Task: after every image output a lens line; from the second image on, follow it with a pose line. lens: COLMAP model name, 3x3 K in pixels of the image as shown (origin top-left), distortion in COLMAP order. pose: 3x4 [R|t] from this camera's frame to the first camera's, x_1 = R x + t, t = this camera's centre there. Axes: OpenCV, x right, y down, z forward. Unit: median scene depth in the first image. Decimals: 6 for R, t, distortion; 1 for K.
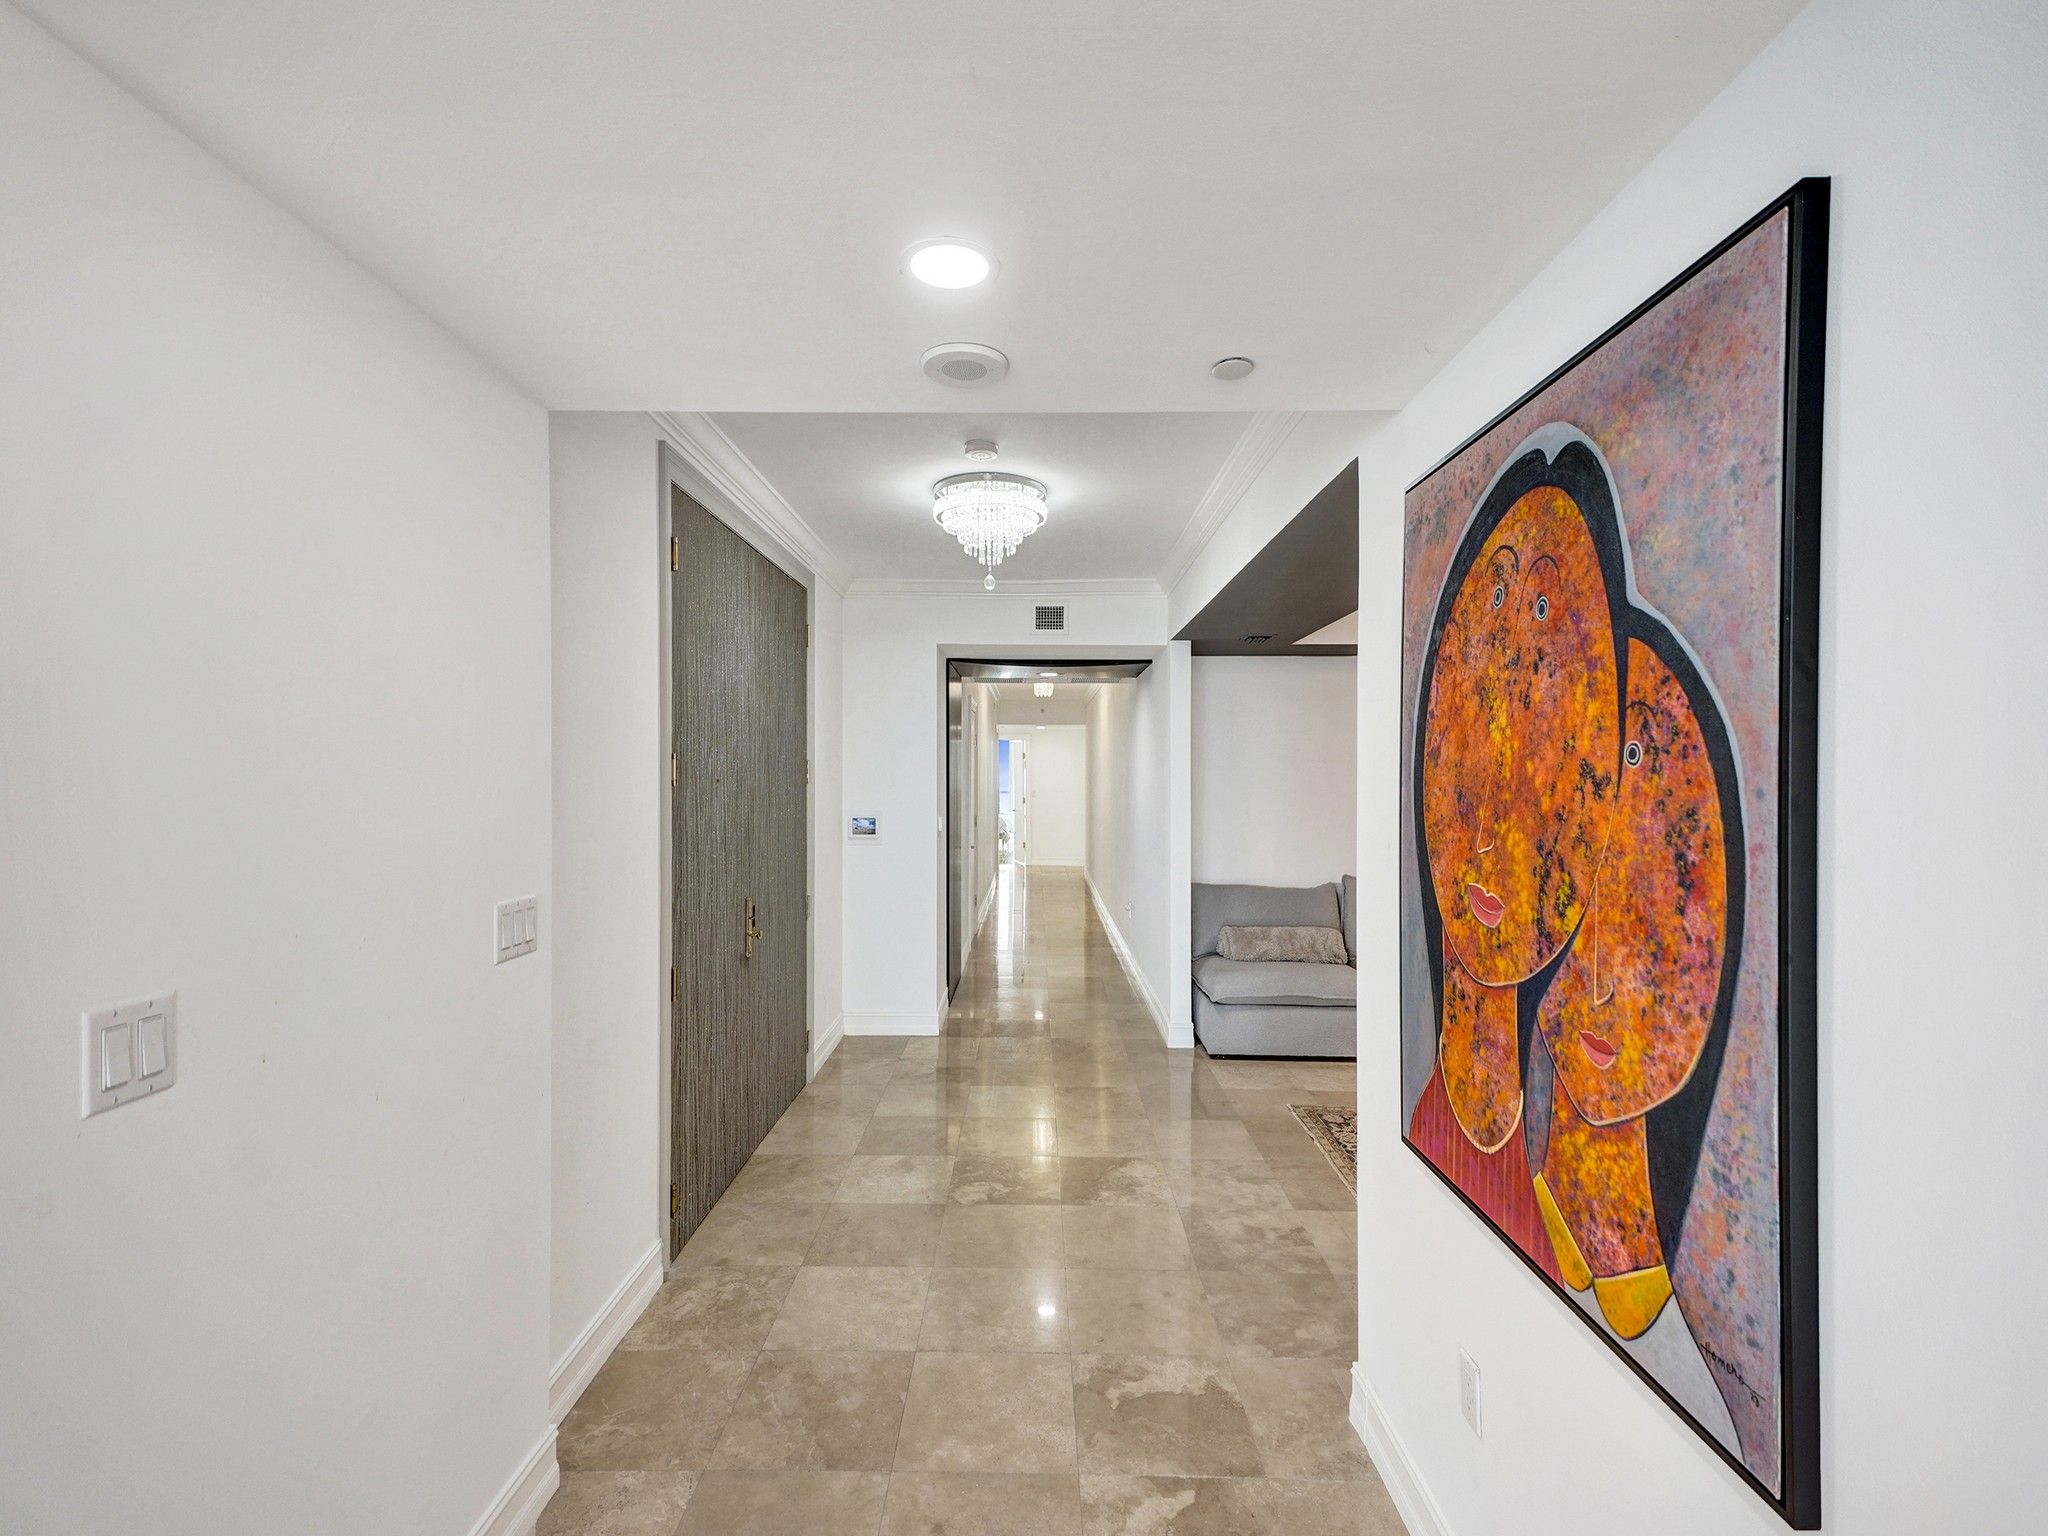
lens RADIAL K [[910.0, 0, 1020.0], [0, 910.0, 769.9], [0, 0, 1]] dist [0.054394, -0.018106]
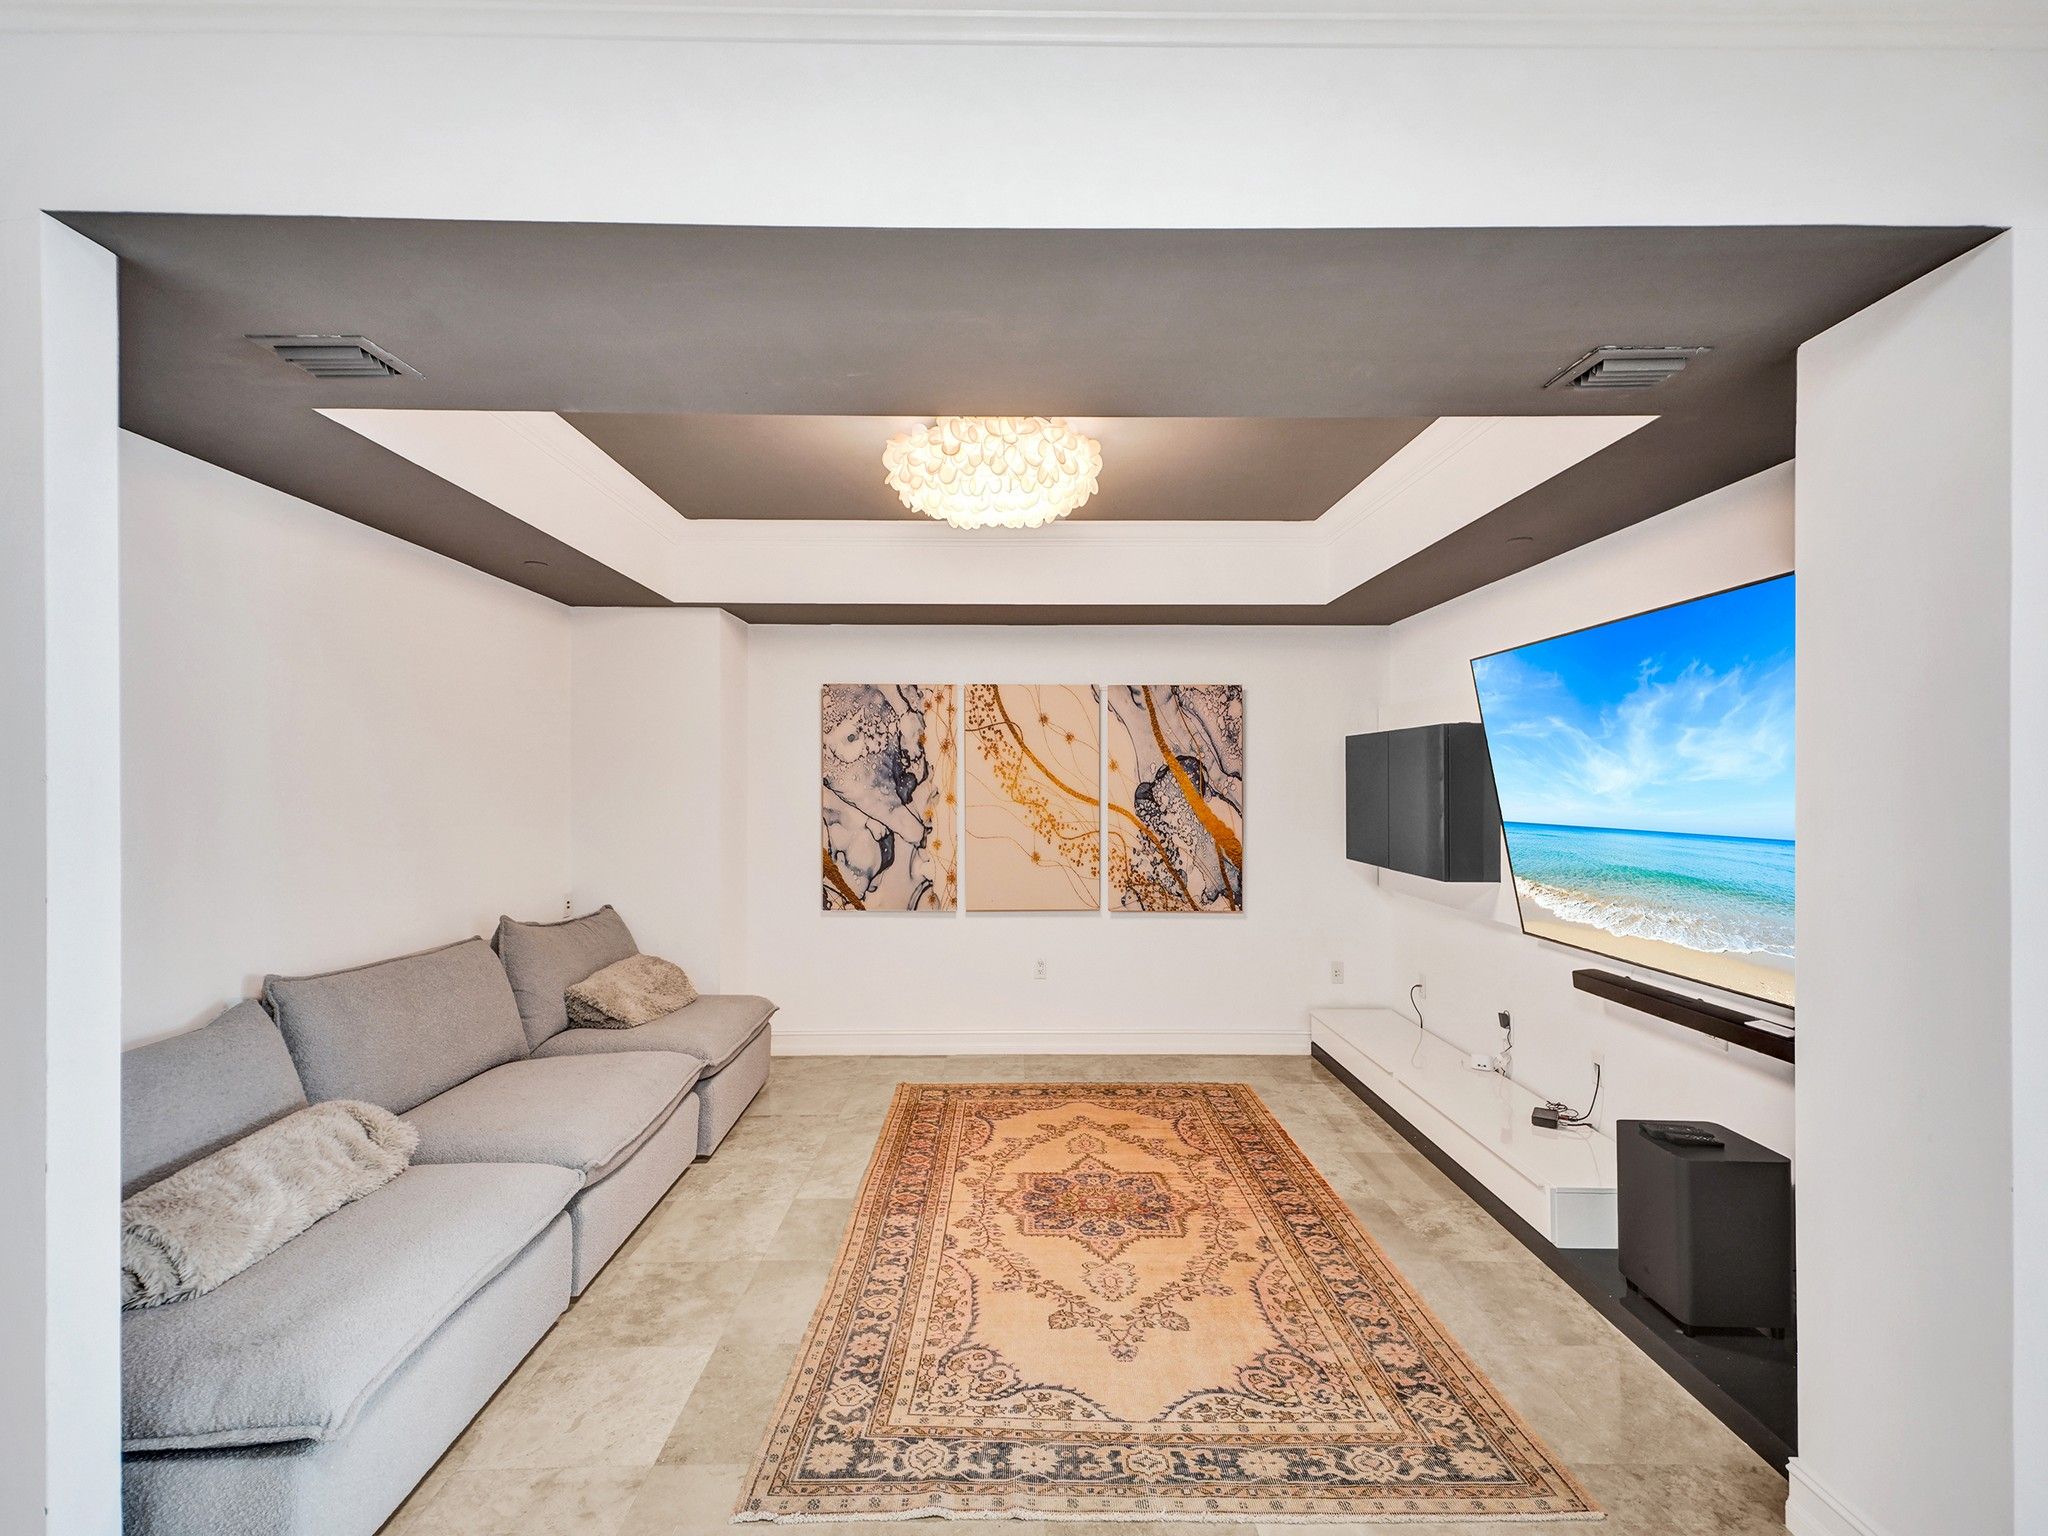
lens RADIAL K [[910.0, 0, 1020.0], [0, 910.0, 769.9], [0, 0, 1]] dist [0.054394, -0.018106]
pose [[-0.026840, 0.012074, 0.999567, -0.188787], [-0.009908, 0.999875, -0.012344, 0.032556], [-0.999591, -0.010235, -0.026717, 1.142004]]
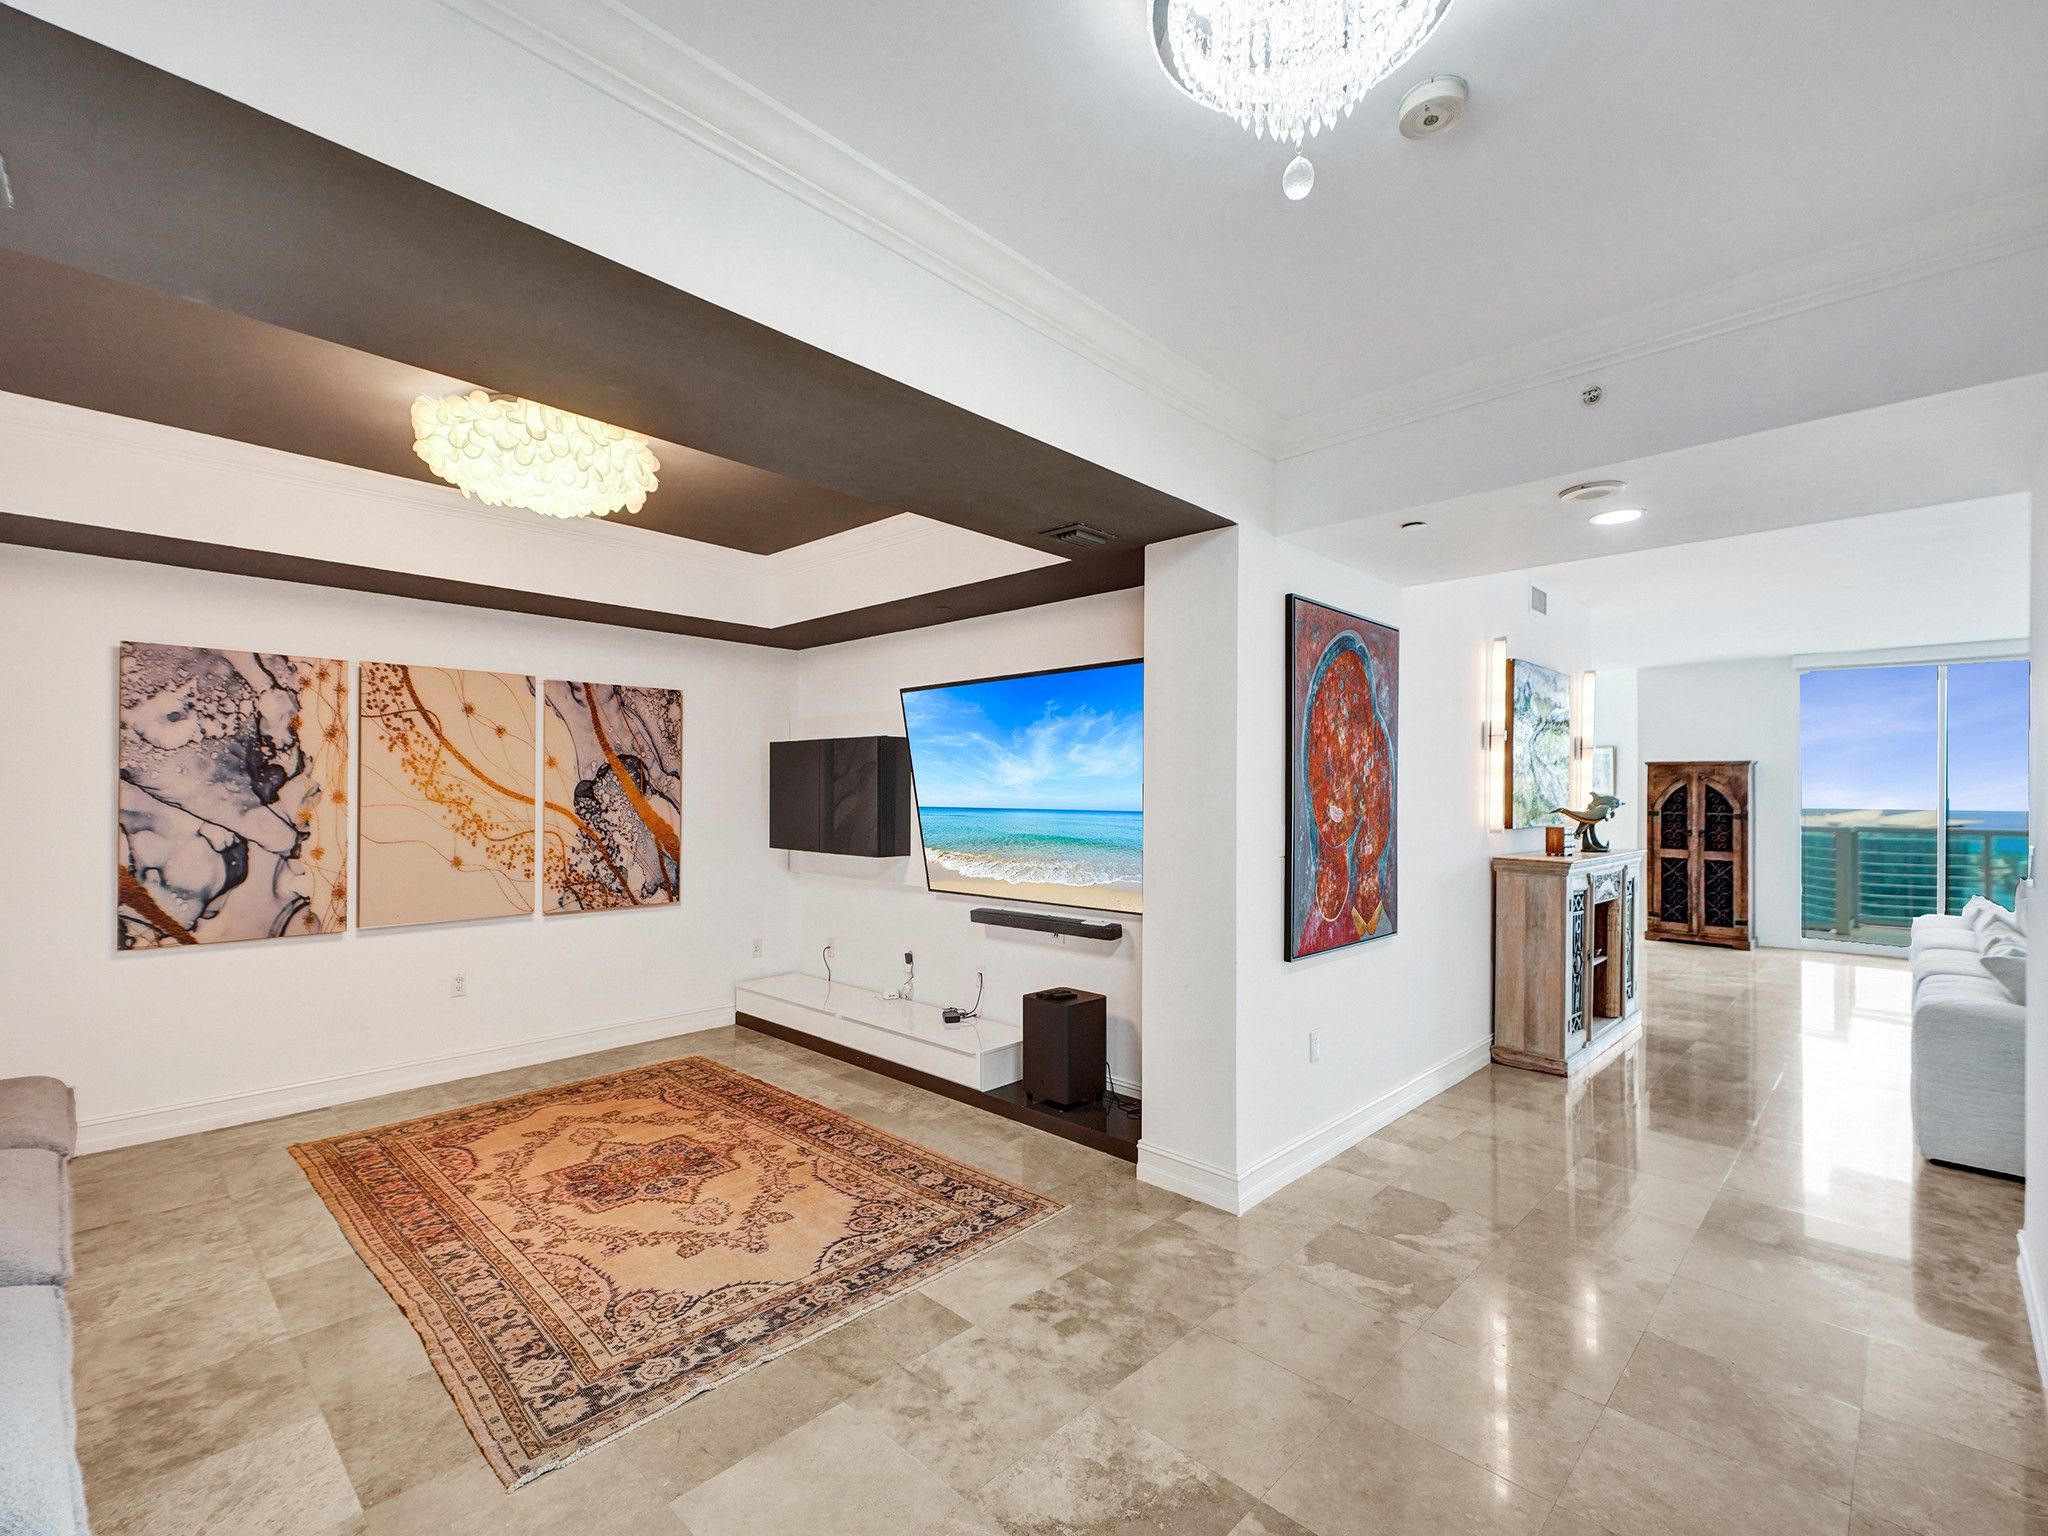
lens RADIAL K [[910.0, 0, 1020.0], [0, 910.0, 769.9], [0, 0, 1]] dist [0.054394, -0.018106]
pose [[-0.727965, 0.011639, 0.685515, -0.240869], [-0.012079, 0.999483, -0.029796, 0.052511], [-0.685508, -0.029971, -0.727448, 1.514948]]
